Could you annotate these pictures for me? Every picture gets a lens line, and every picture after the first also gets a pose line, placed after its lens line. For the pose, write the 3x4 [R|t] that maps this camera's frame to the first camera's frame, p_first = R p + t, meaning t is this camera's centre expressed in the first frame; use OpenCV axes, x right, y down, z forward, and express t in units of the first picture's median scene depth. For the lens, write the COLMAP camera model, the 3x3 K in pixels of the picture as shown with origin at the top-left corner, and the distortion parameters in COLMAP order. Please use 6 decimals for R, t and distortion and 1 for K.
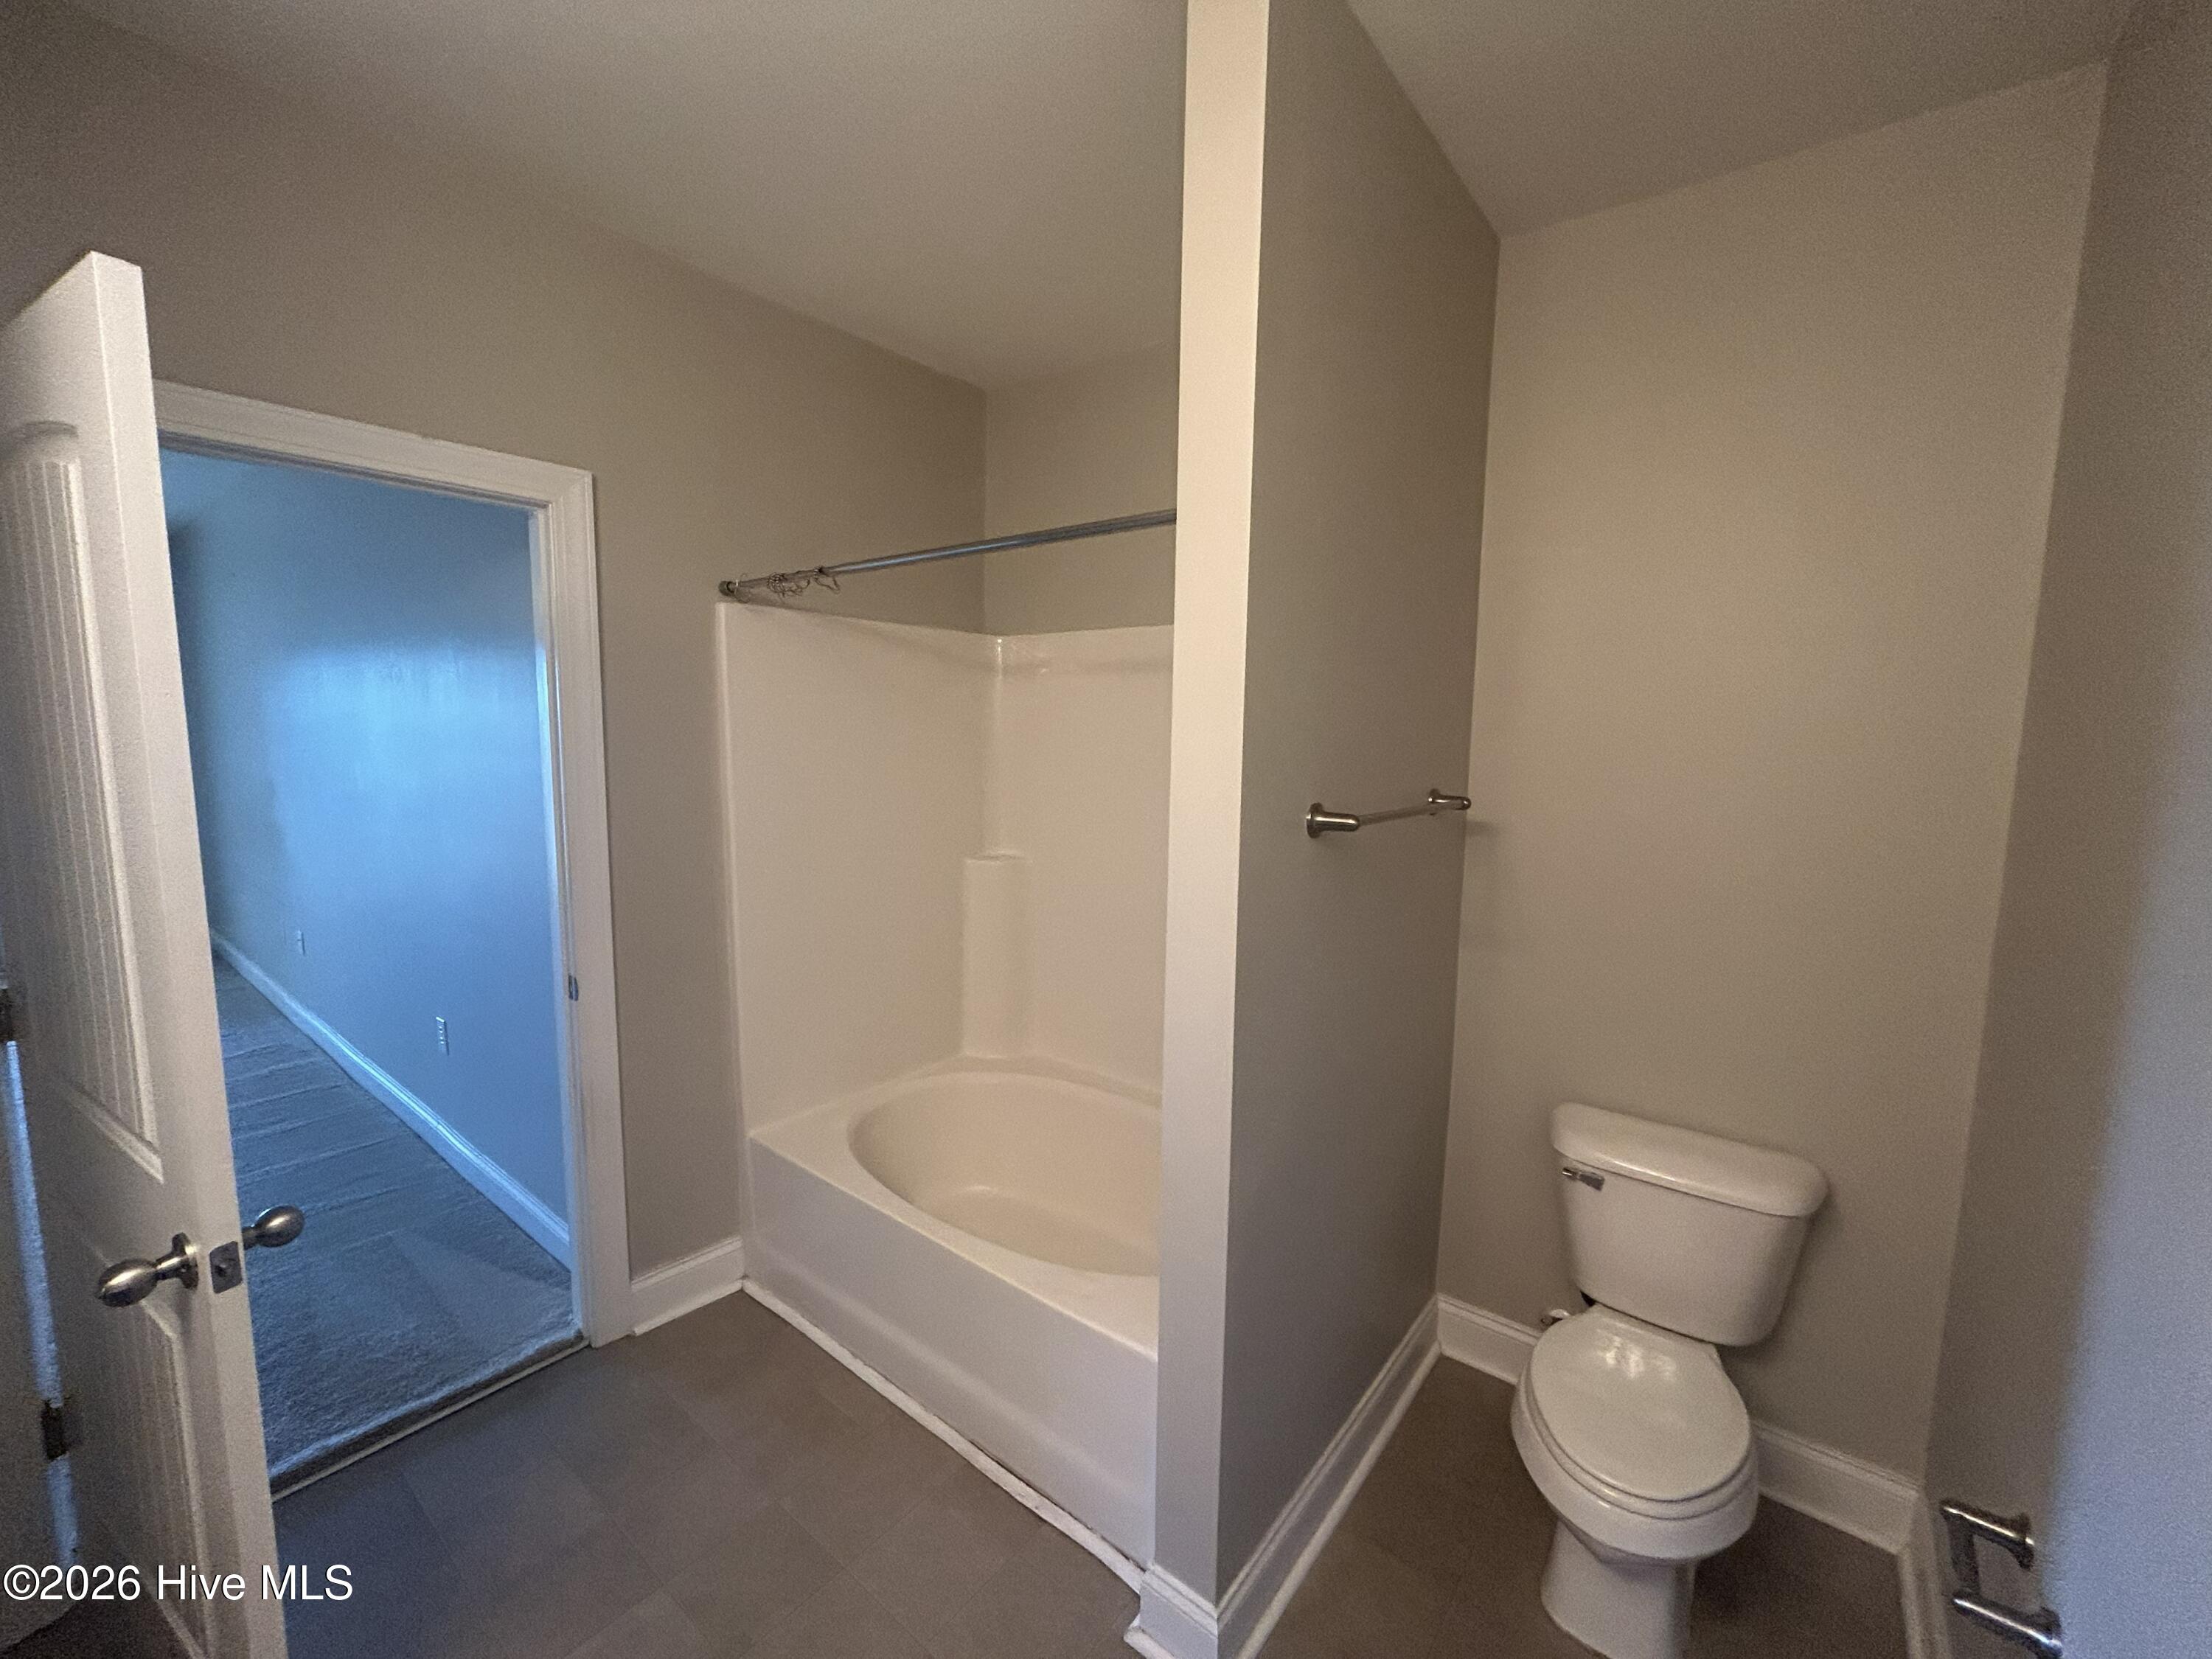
lens RADIAL K [[884.7, 0, 1102.2], [0, 884.7, 828.7], [0, 0, 1]] dist [-0.002681, -0.000684]
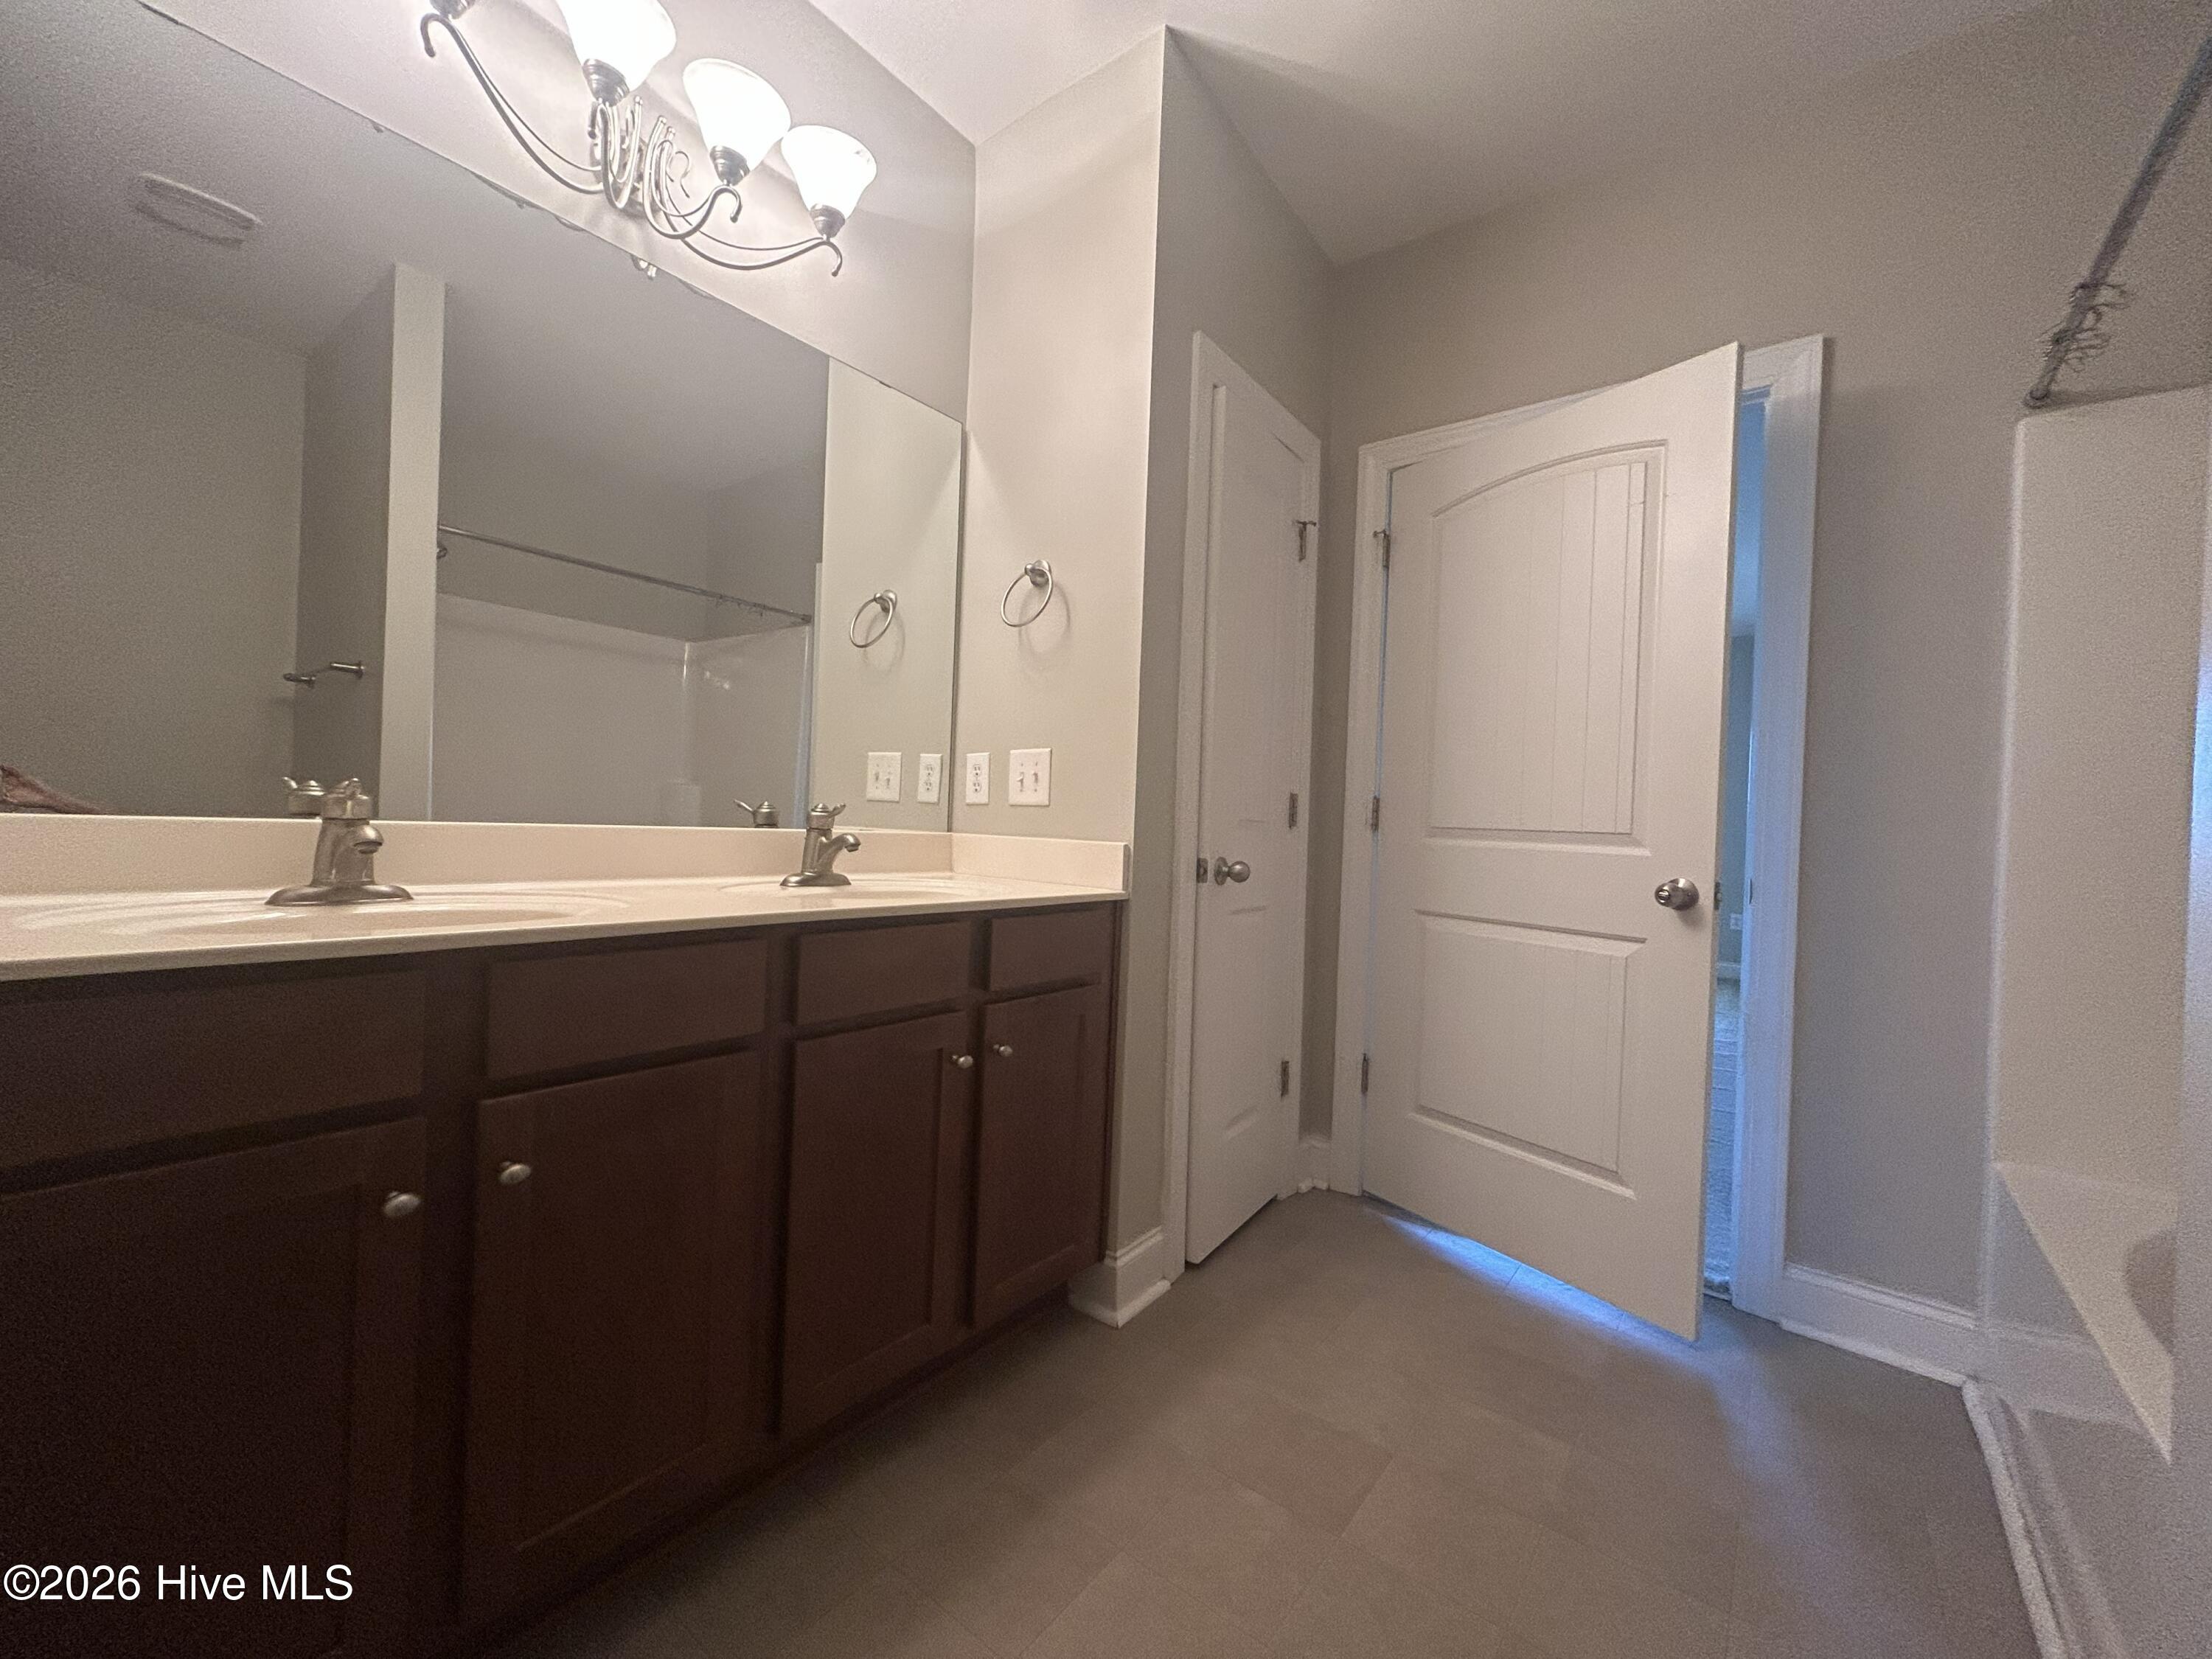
lens RADIAL K [[884.7, 0, 1102.2], [0, 884.7, 828.7], [0, 0, 1]] dist [-0.002681, -0.000684]
pose [[0.013334, -0.010023, -0.999861, 0.315937], [-0.149977, 0.988618, -0.011910, 0.222817], [0.988600, 0.150115, 0.011679, 0.295855]]
